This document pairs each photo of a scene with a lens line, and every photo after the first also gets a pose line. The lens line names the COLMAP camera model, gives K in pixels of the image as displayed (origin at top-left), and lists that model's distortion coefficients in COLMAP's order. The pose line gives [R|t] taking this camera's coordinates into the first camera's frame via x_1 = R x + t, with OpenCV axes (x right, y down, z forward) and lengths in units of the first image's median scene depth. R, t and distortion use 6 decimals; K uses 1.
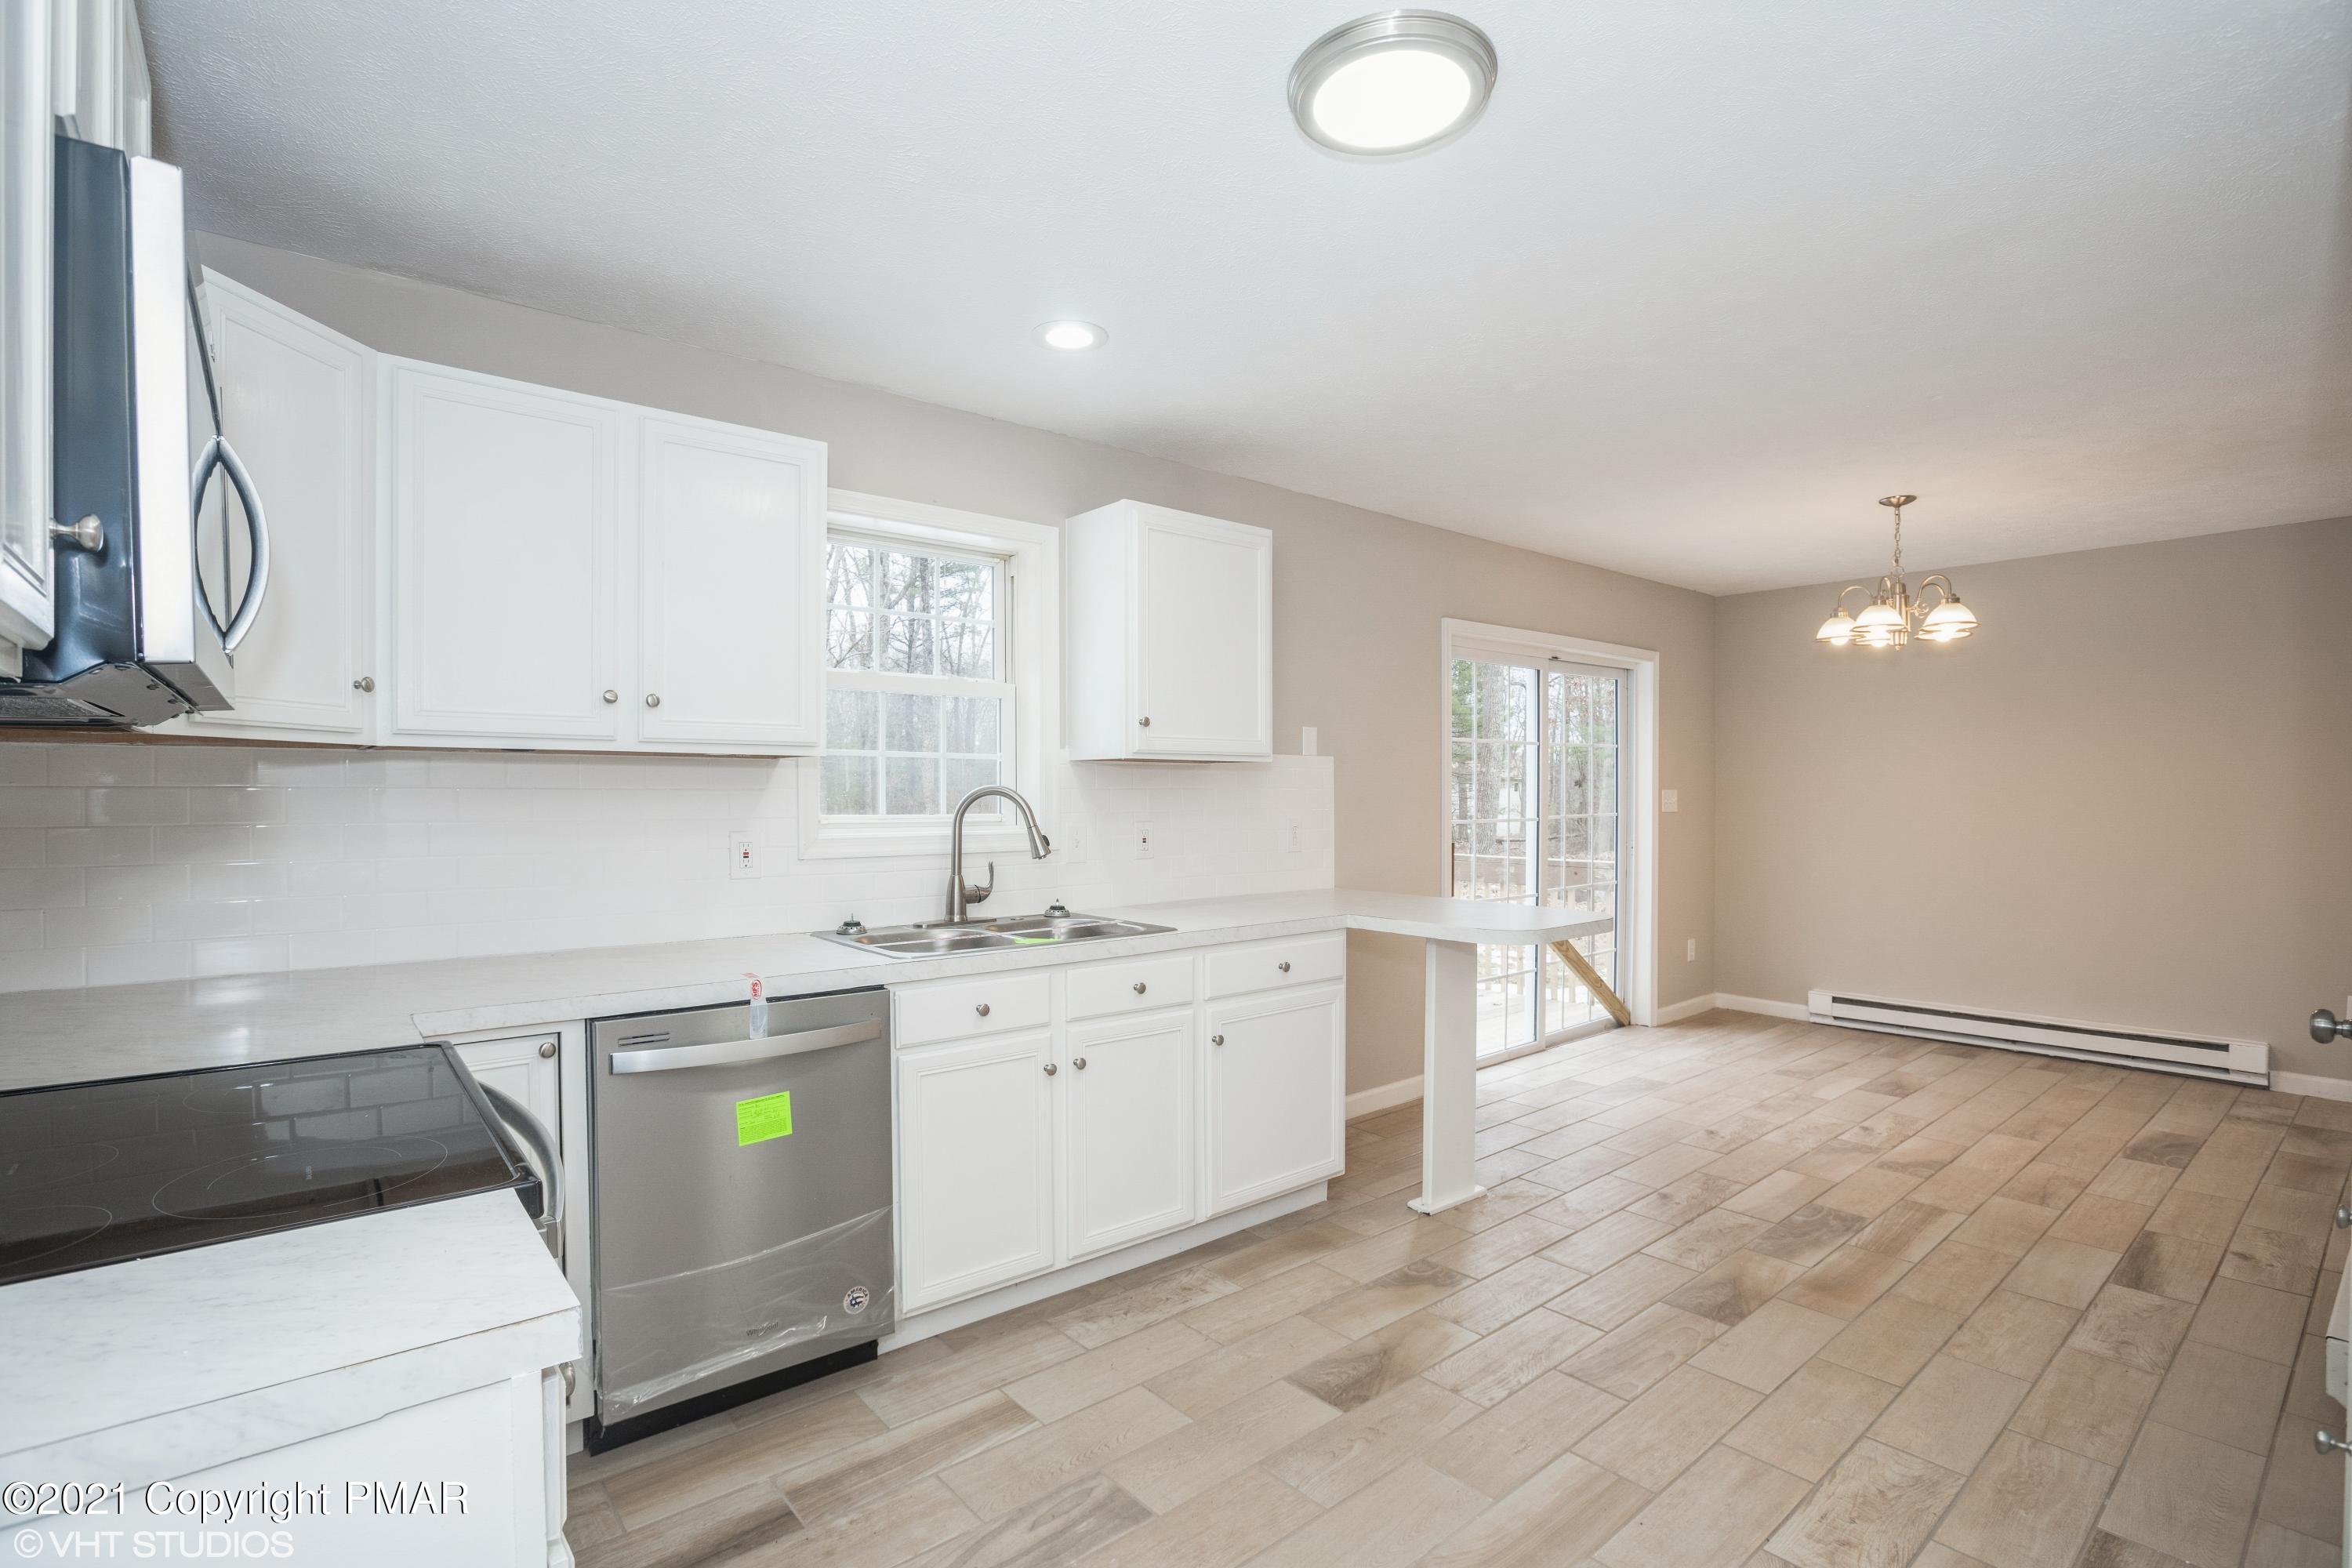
lens RADIAL K [[1096.6, 0, 1176.0], [0, 1096.6, 784.0], [0, 0, 1]] dist [-0.046660, 0.000306]
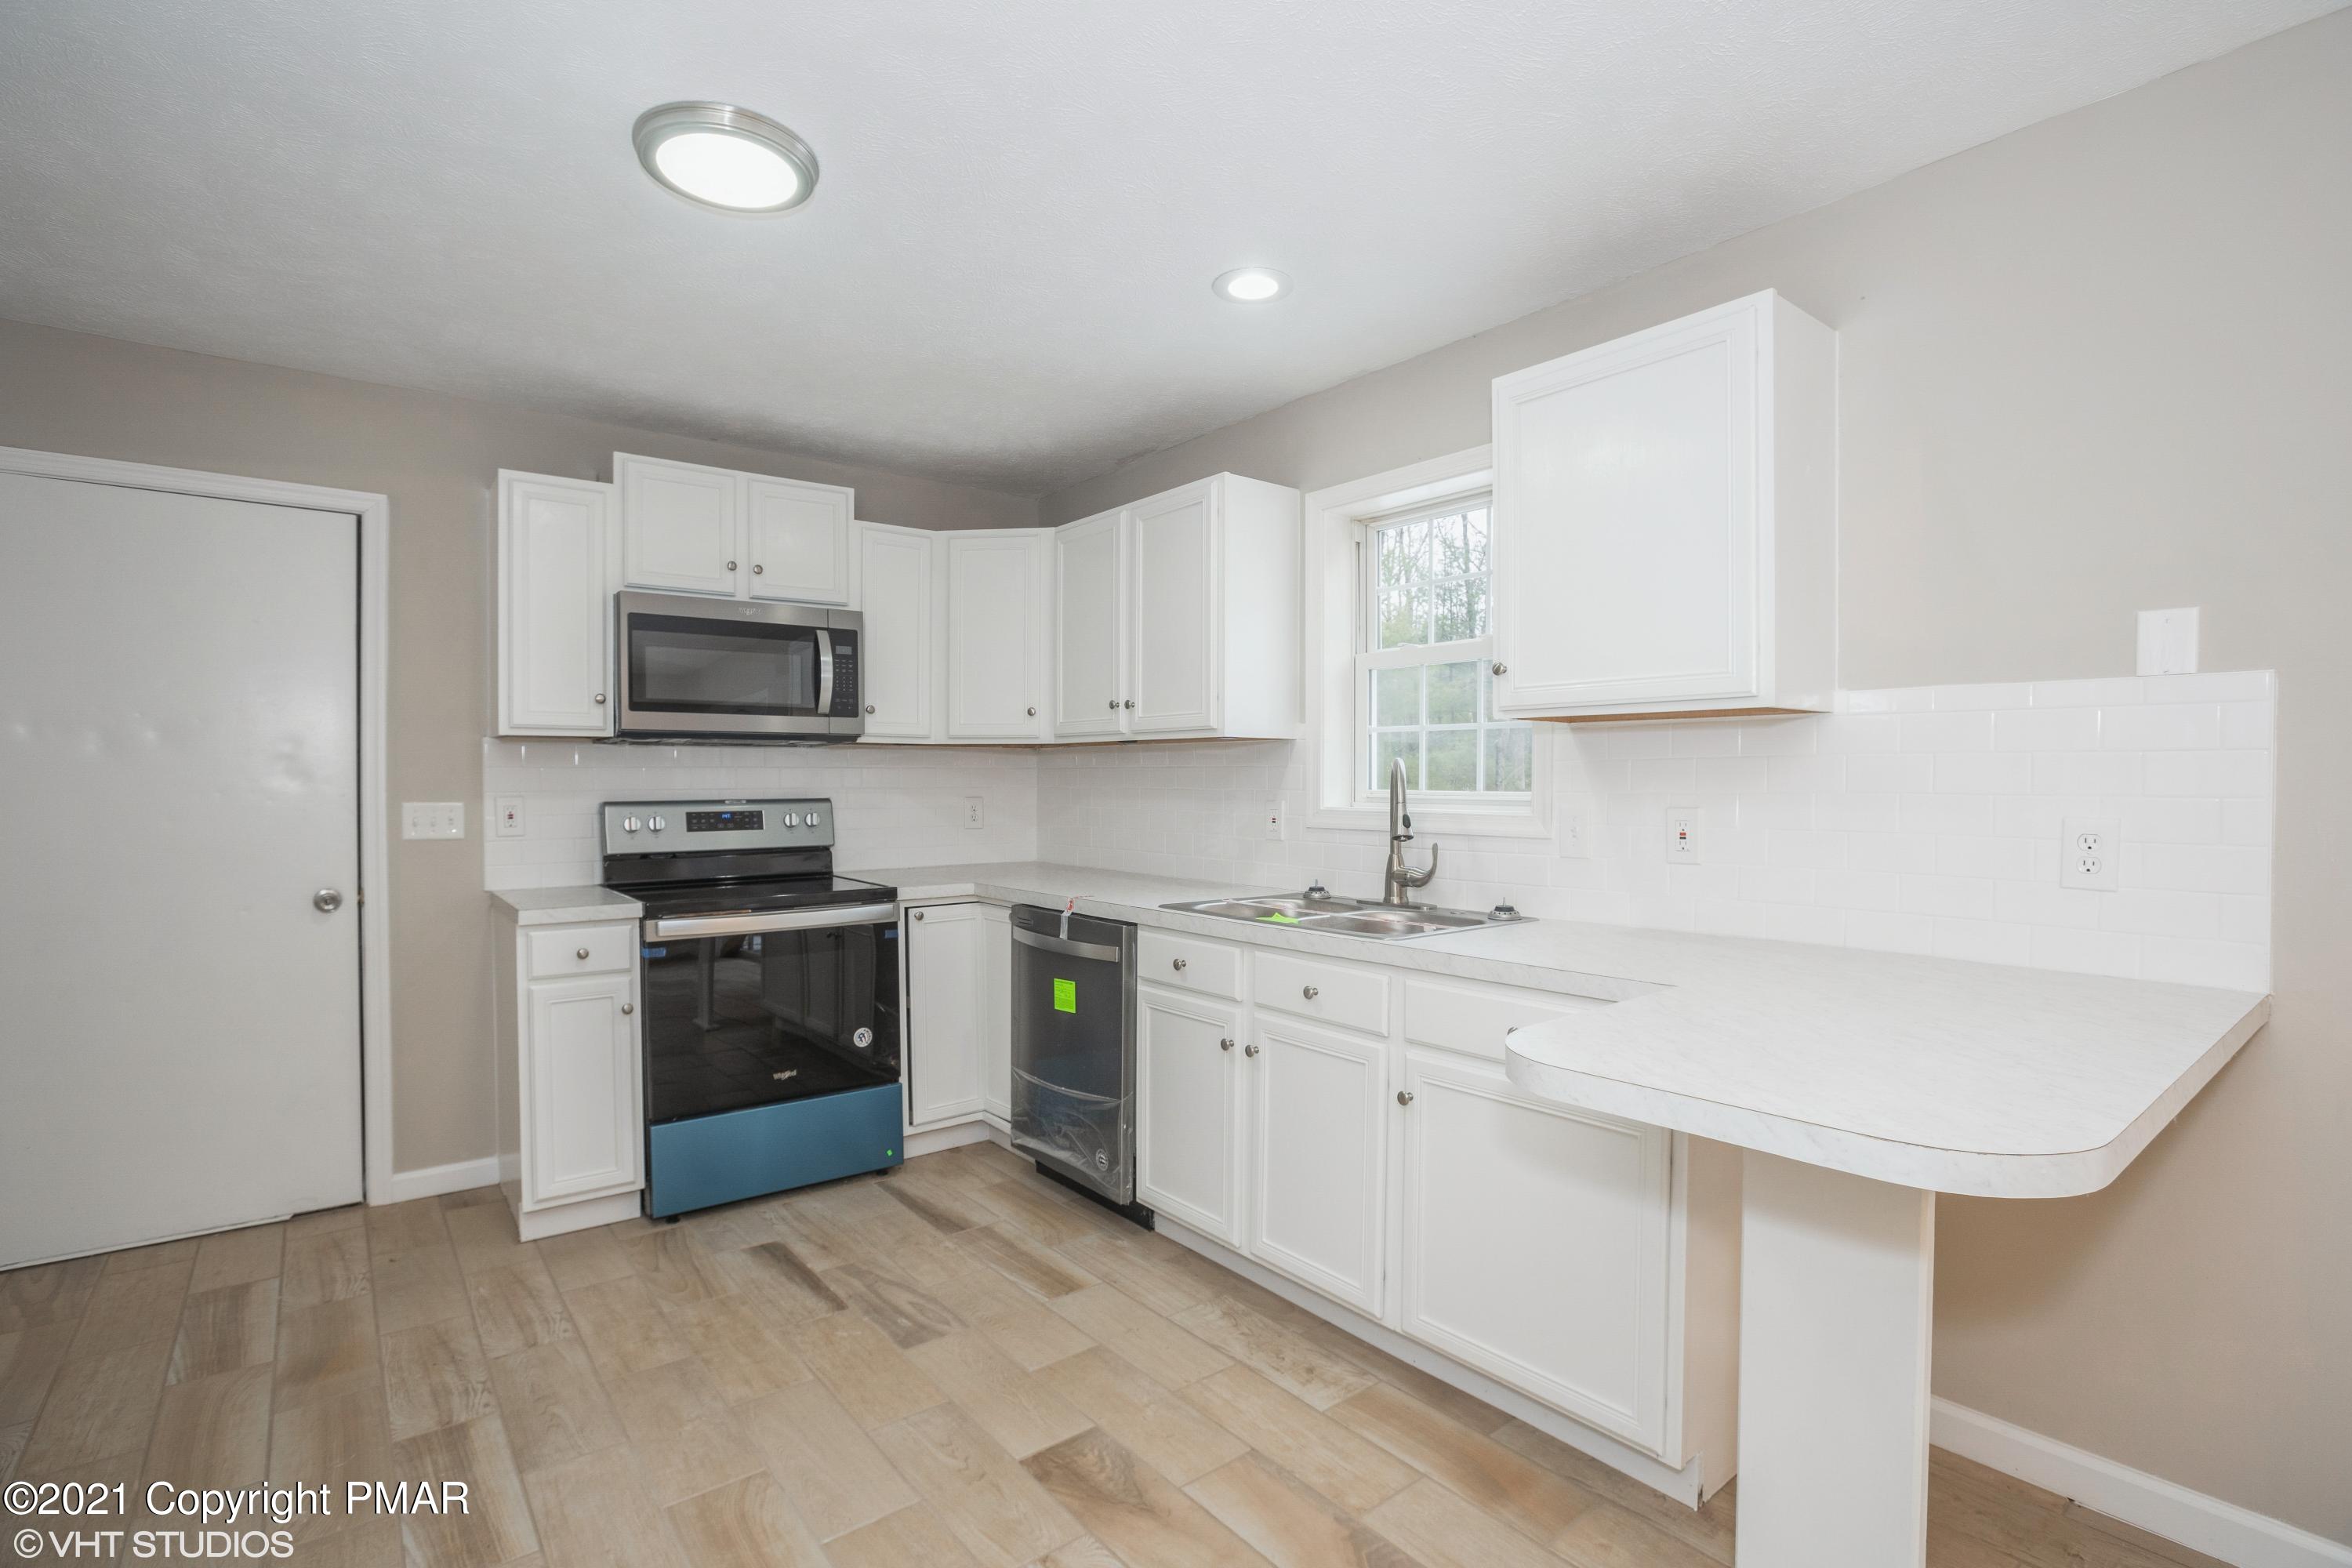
lens RADIAL K [[1096.6, 0, 1176.0], [0, 1096.6, 784.0], [0, 0, 1]] dist [-0.046660, 0.000306]
pose [[-0.032710, 0.000056, -0.999465, 0.825799], [0.008182, 0.999967, -0.000212, 0.023717], [0.999431, -0.008185, -0.032709, 0.929871]]
